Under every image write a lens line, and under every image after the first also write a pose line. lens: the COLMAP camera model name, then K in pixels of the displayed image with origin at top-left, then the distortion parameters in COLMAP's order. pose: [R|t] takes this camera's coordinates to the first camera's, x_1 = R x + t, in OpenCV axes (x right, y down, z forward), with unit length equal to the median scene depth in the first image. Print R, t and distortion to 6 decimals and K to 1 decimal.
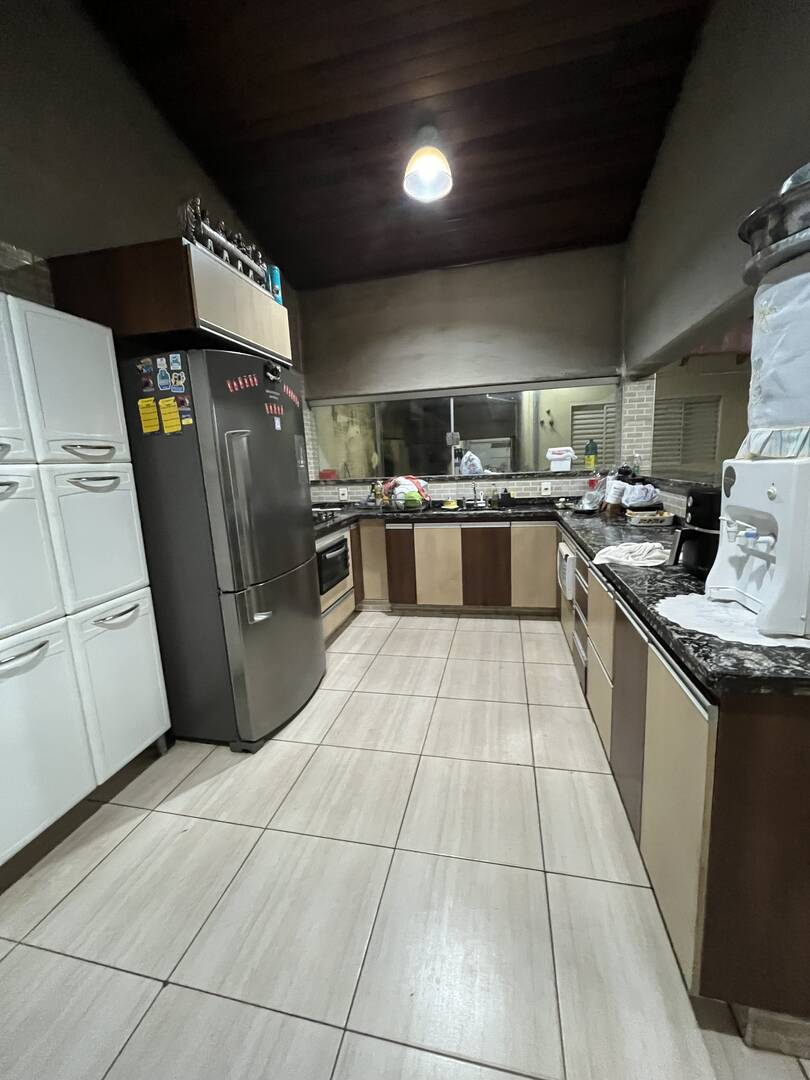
lens RADIAL K [[434.8, 0, 405.7], [0, 434.8, 535.7], [0, 0, 1]] dist [-0.003659, 0.000442]
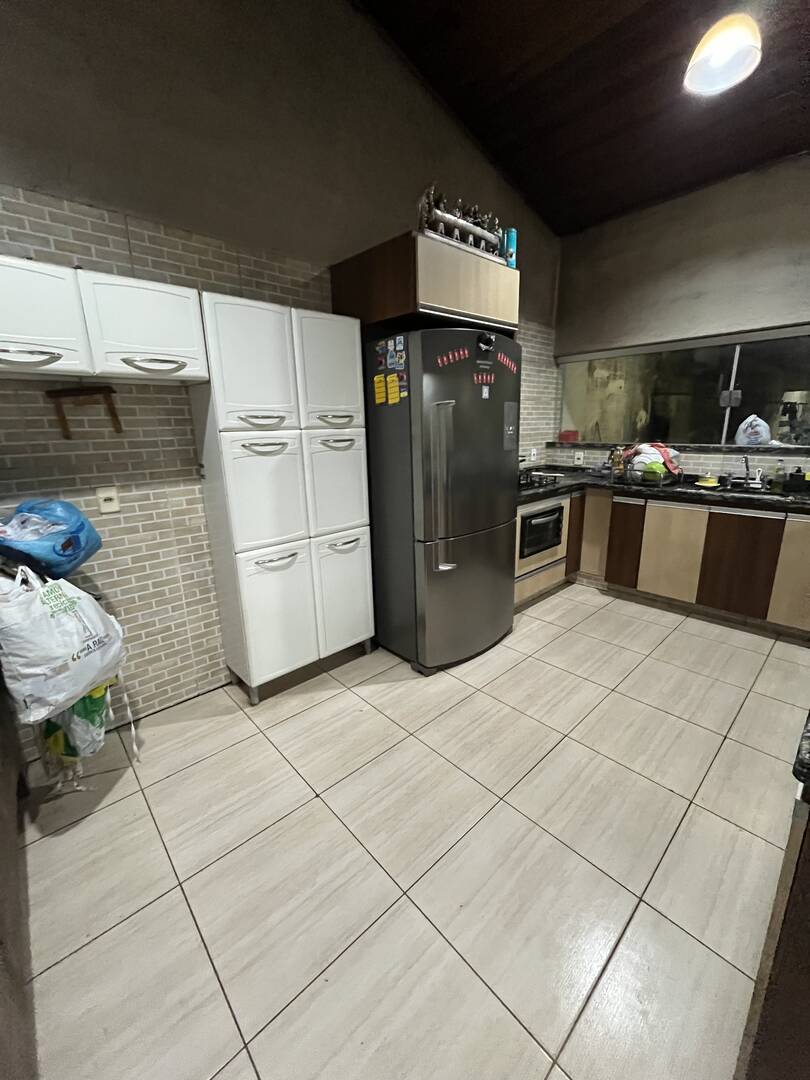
lens RADIAL K [[434.8, 0, 405.8], [0, 434.8, 536.3], [0, 0, 1]] dist [-0.003659, 0.000442]
pose [[0.821246, 0.170527, -0.544496, 0.185918], [-0.110969, 0.983808, 0.140742, -0.041707], [0.559680, -0.055161, 0.826871, -0.002732]]
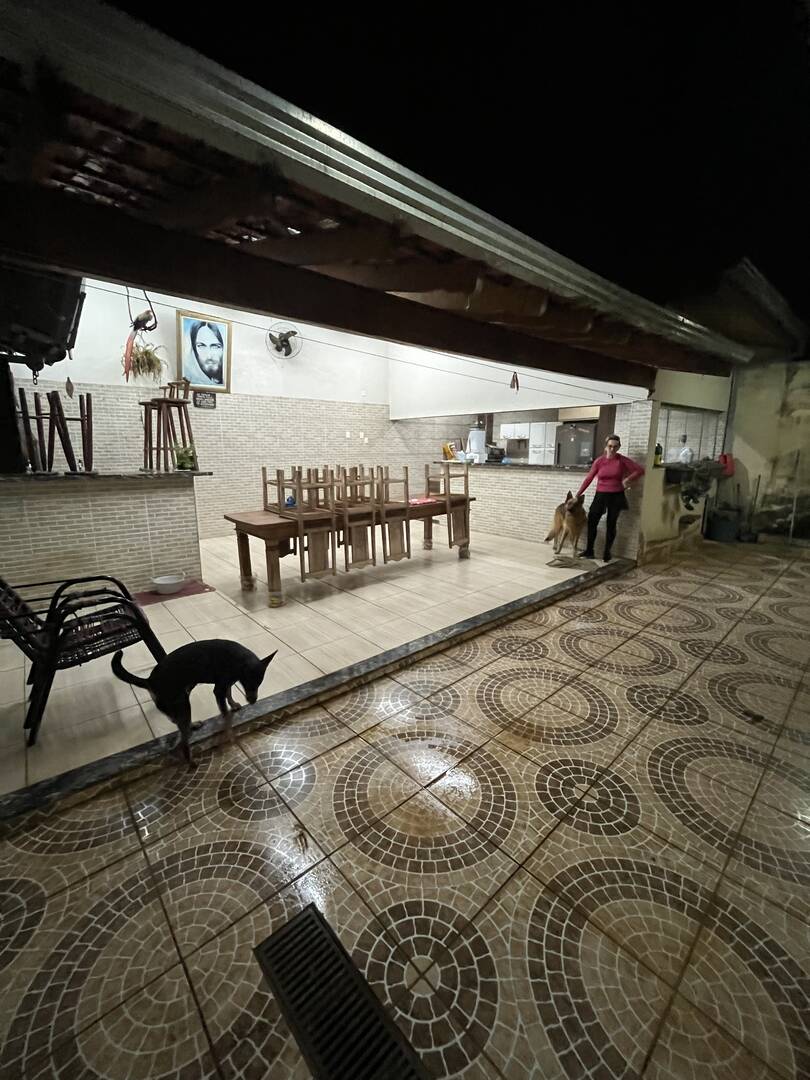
lens RADIAL K [[434.8, 0, 406.6], [0, 434.8, 536.8], [0, 0, 1]] dist [-0.003659, 0.000442]
pose [[-0.582049, 0.216226, -0.783878, 3.953652], [-0.102071, 0.936945, 0.334238, -0.611882], [0.806722, 0.274555, -0.523278, 2.145139]]
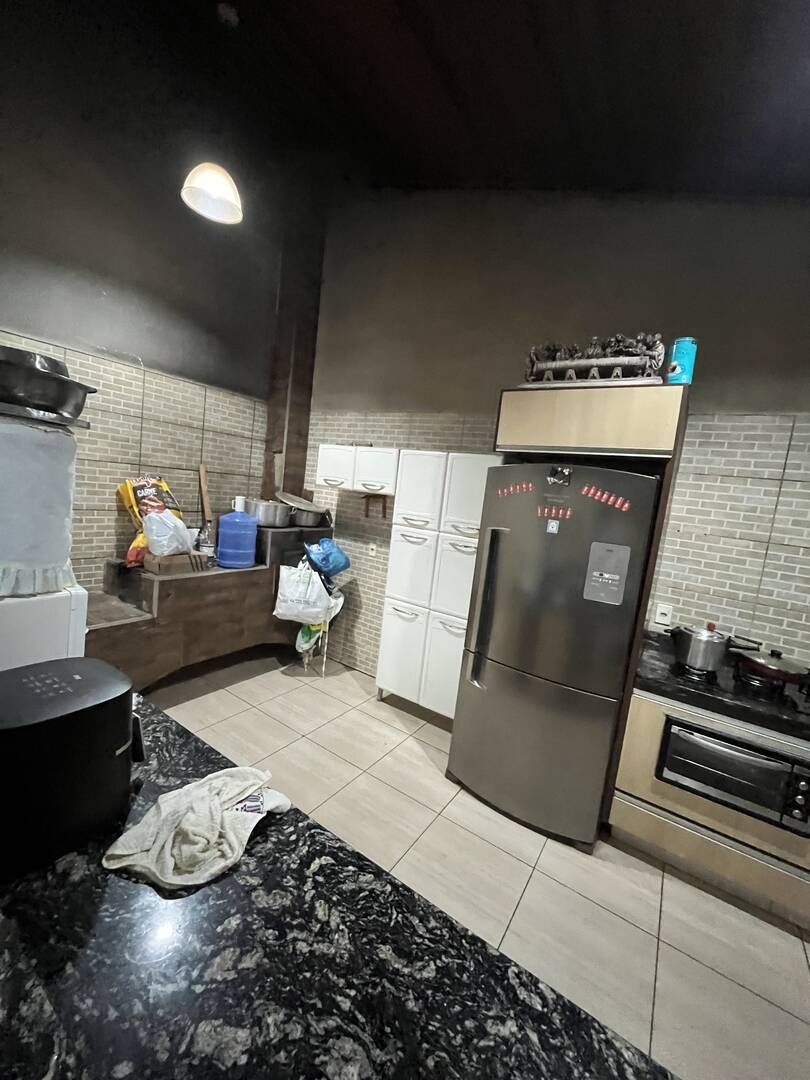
lens RADIAL K [[434.8, 0, 402.5], [0, 434.8, 537.1], [0, 0, 1]] dist [-0.003659, 0.000442]
pose [[-0.361714, 0.110906, -0.925669, 0.741936], [-0.249389, 0.945204, 0.210698, -0.364387], [0.898314, 0.307065, -0.314234, 1.032336]]
